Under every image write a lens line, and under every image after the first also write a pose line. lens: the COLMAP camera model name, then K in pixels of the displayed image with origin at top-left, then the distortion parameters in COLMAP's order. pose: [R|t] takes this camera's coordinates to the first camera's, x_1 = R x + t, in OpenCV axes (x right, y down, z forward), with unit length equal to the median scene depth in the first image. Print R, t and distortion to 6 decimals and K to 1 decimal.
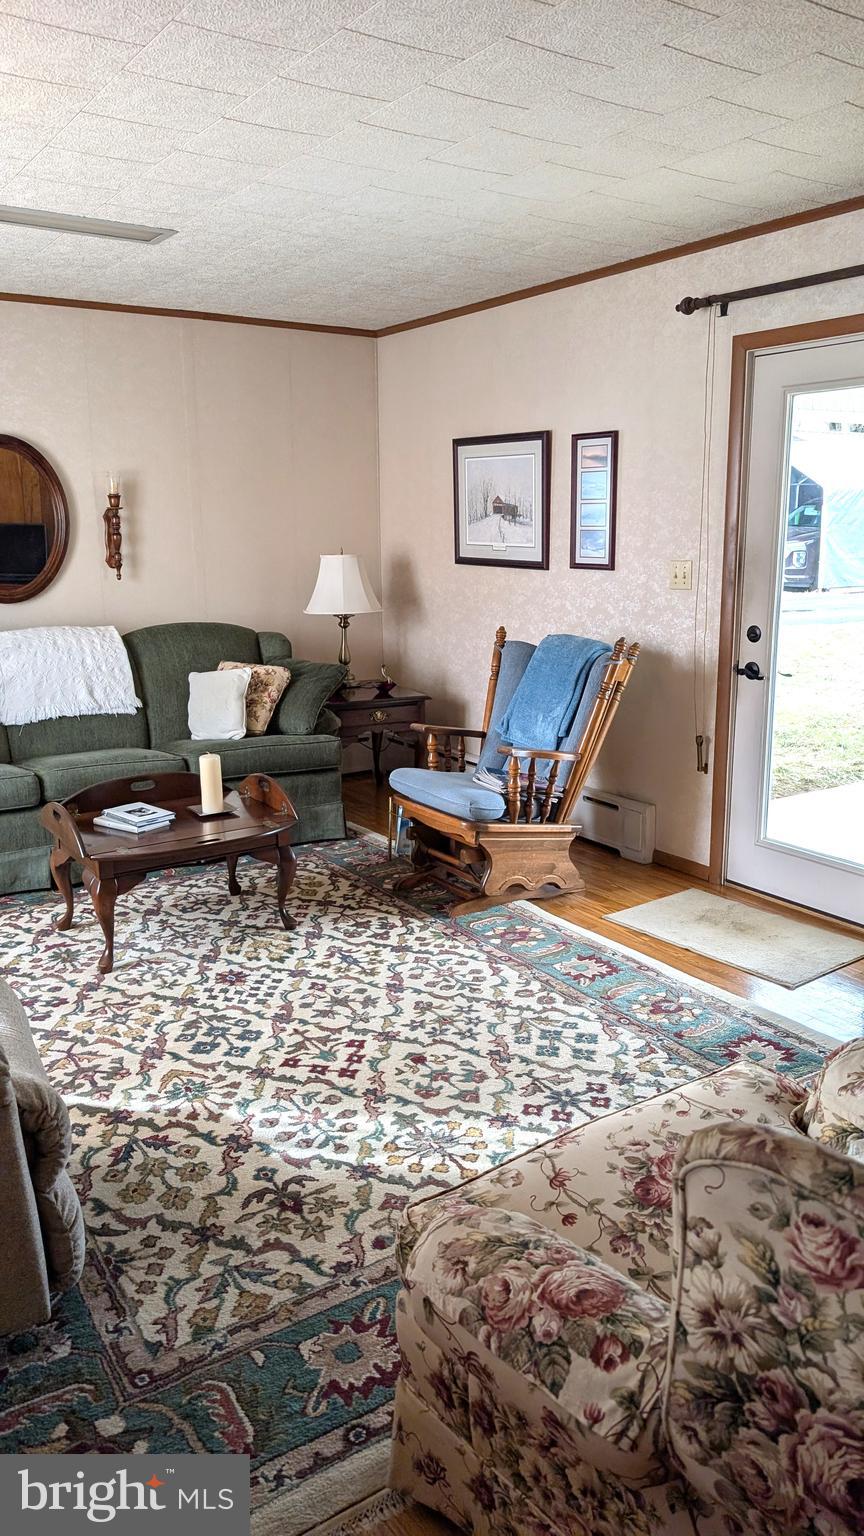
lens RADIAL K [[1104.5, 0, 428.6], [0, 1104.5, 763.3], [0, 0, 1]] dist [0.012556, -0.009702]
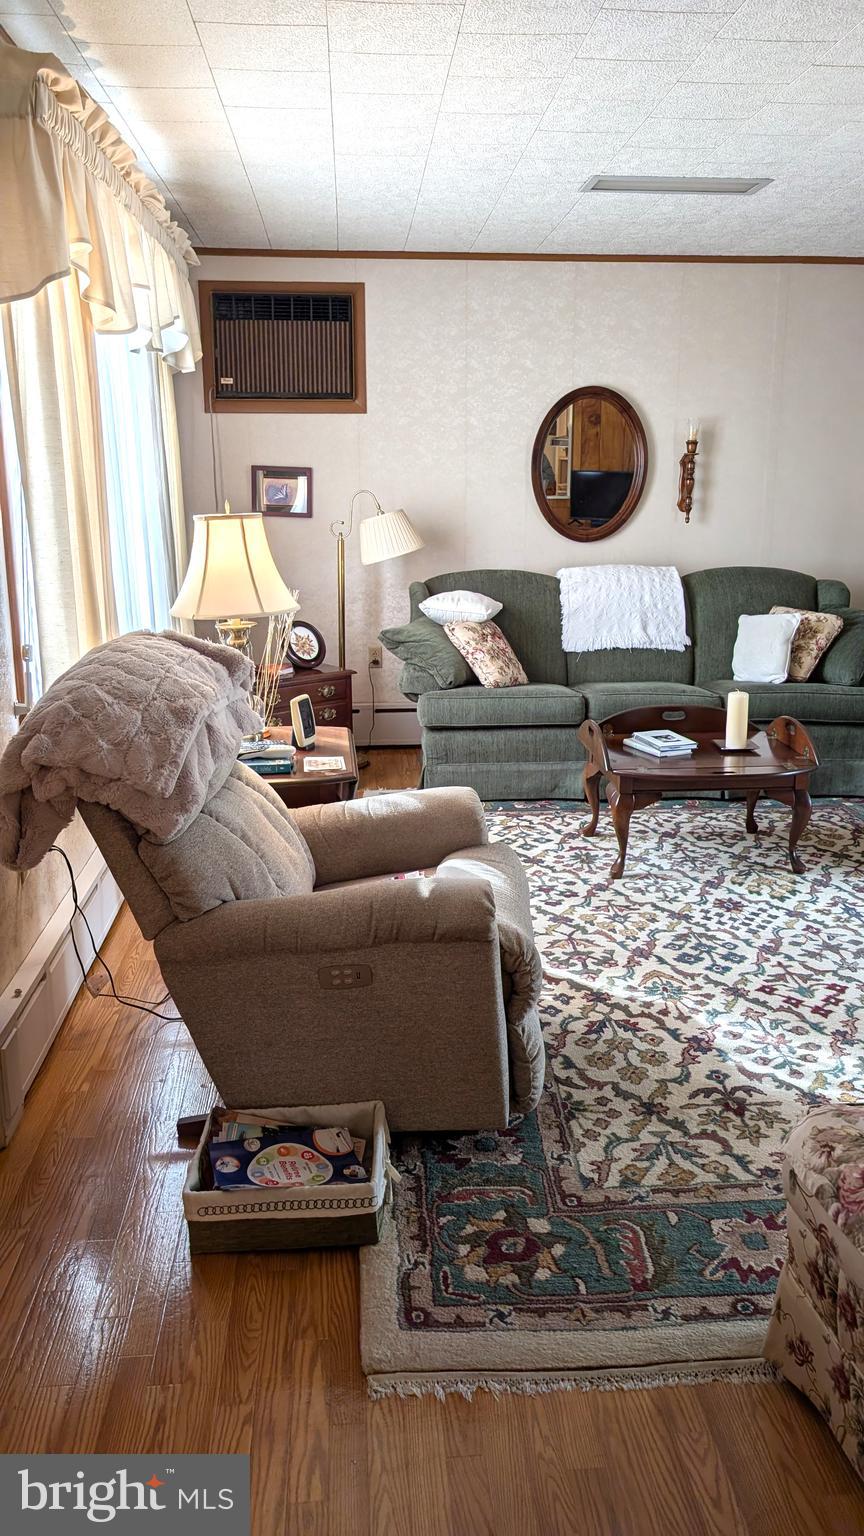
lens RADIAL K [[1104.5, 0, 443.3], [0, 1104.5, 746.4], [0, 0, 1]] dist [0.012556, -0.009702]
pose [[0.872765, 0.122733, -0.472460, 0.067180], [-0.109707, 0.992433, 0.055149, 0.019491], [0.475653, 0.003700, 0.879625, -0.051429]]
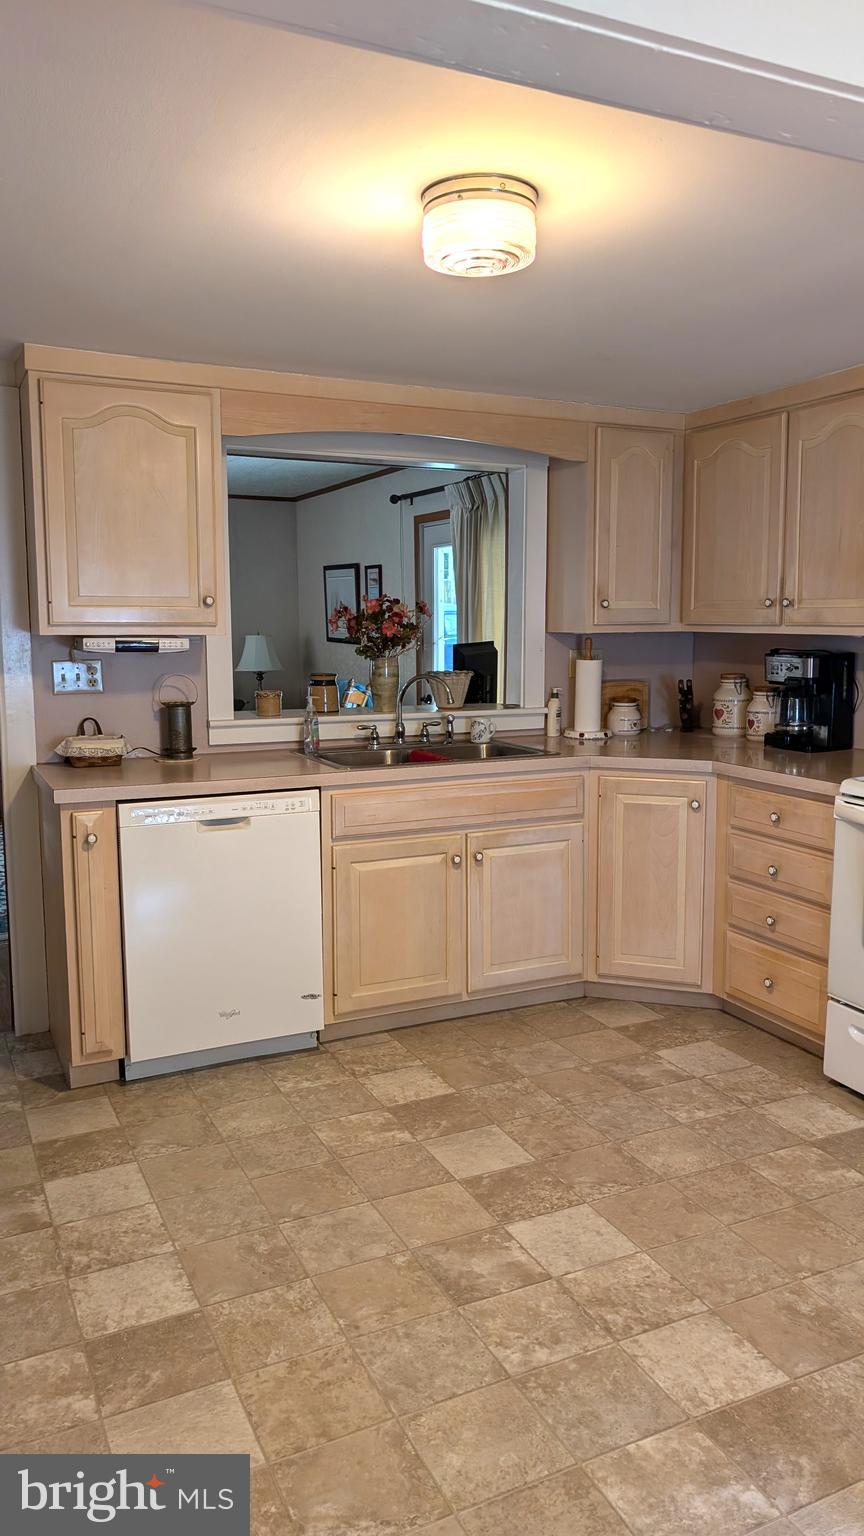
lens RADIAL K [[1104.5, 0, 439.0], [0, 1104.5, 769.1], [0, 0, 1]] dist [0.012556, -0.009702]
pose [[0.990234, 0.019681, -0.138019, 0.727291], [-0.030682, 0.996479, -0.078033, 0.214733], [0.135997, 0.081506, 0.987351, -0.956254]]
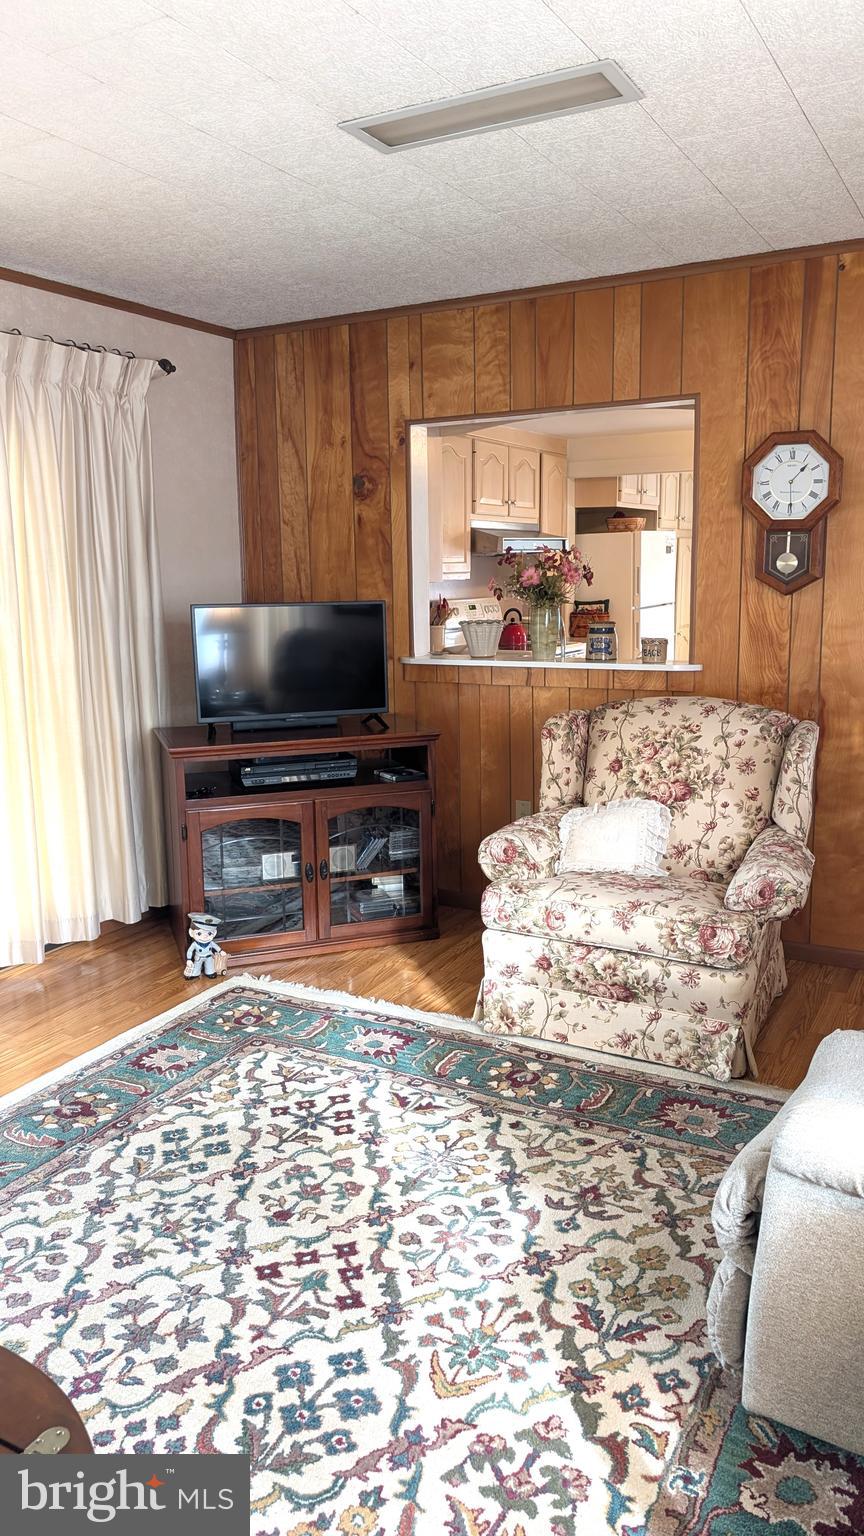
lens RADIAL K [[1104.5, 0, 434.3], [0, 1104.5, 772.3], [0, 0, 1]] dist [0.012556, -0.009702]
pose [[-0.457975, -0.152357, 0.875812, -0.687346], [0.212745, 0.937791, 0.274387, -0.229238], [-0.863133, 0.311987, -0.397072, 1.055653]]
